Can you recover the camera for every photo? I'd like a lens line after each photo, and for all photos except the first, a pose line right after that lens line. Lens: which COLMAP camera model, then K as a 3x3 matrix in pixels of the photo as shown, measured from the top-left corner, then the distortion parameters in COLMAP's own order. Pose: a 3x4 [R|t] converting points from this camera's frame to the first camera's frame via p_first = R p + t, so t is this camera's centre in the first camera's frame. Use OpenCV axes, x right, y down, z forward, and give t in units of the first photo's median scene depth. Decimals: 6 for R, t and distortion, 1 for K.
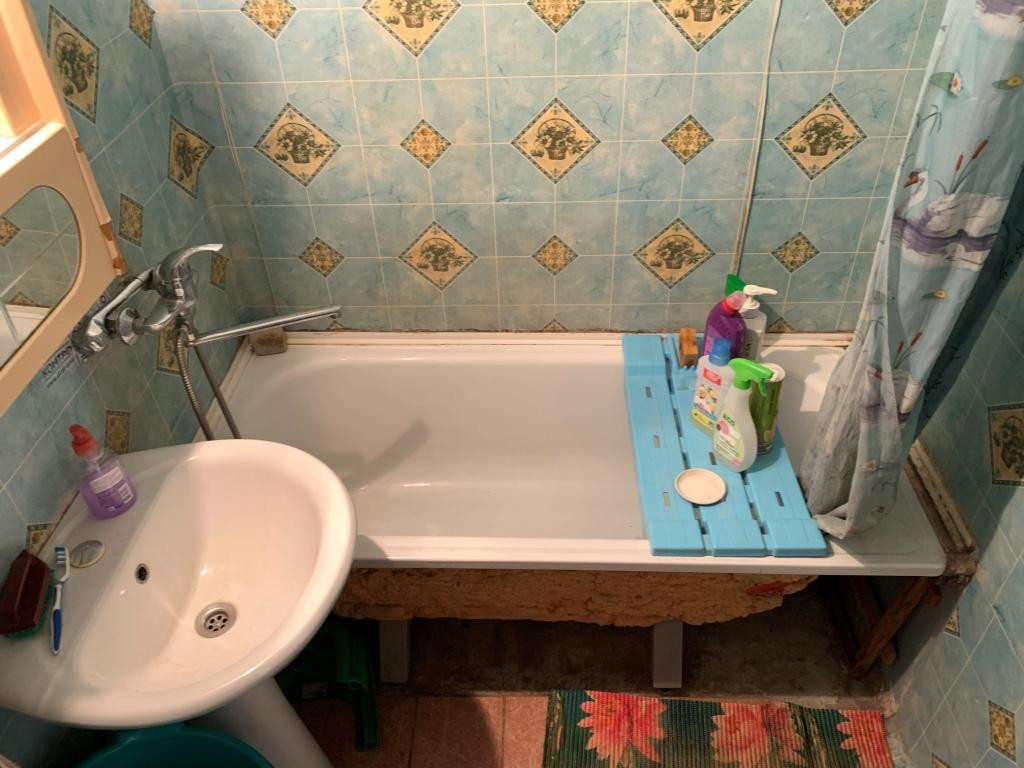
lens RADIAL K [[787.8, 0, 515.1], [0, 787.8, 379.7], [0, 0, 1]] dist [0.047483, -0.053550]
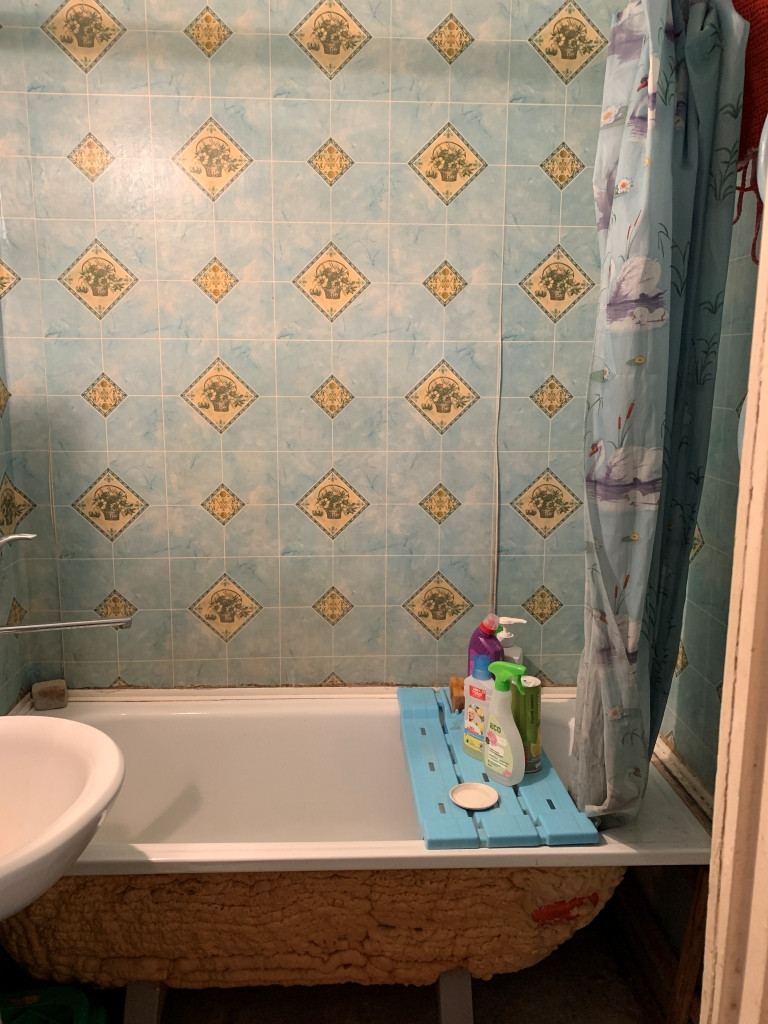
lens RADIAL K [[787.8, 0, 380.7], [0, 787.8, 507.2], [0, 0, 1]] dist [0.047483, -0.053550]
pose [[0.995922, 0.021350, 0.087656, 0.019533], [0.024615, 0.870424, -0.491686, 0.300342], [-0.086795, 0.491839, 0.866349, -0.041989]]
